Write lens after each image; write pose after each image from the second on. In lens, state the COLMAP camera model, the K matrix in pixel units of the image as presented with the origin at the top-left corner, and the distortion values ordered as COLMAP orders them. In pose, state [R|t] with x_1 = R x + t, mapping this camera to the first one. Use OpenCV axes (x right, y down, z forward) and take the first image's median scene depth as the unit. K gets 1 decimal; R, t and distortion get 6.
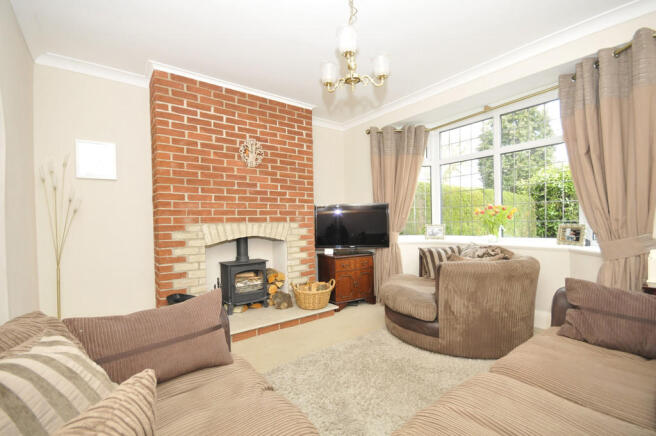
lens RADIAL K [[288.1, 0, 327.2], [0, 288.1, 222.3], [0, 0, 1]] dist [0.002853, -0.000094]
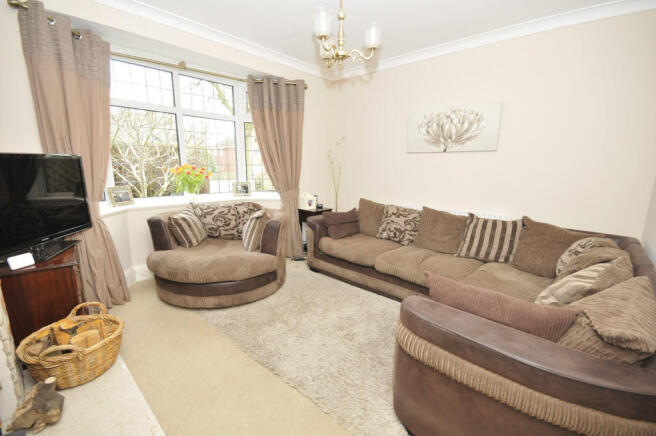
lens RADIAL K [[288.1, 0, 327.2], [0, 288.1, 222.3], [0, 0, 1]] dist [0.002853, -0.000094]
pose [[-0.171240, -0.172950, 0.969930, -0.587576], [0.000857, 0.984445, 0.175690, -0.040823], [-0.985229, 0.030916, -0.168428, 0.702541]]
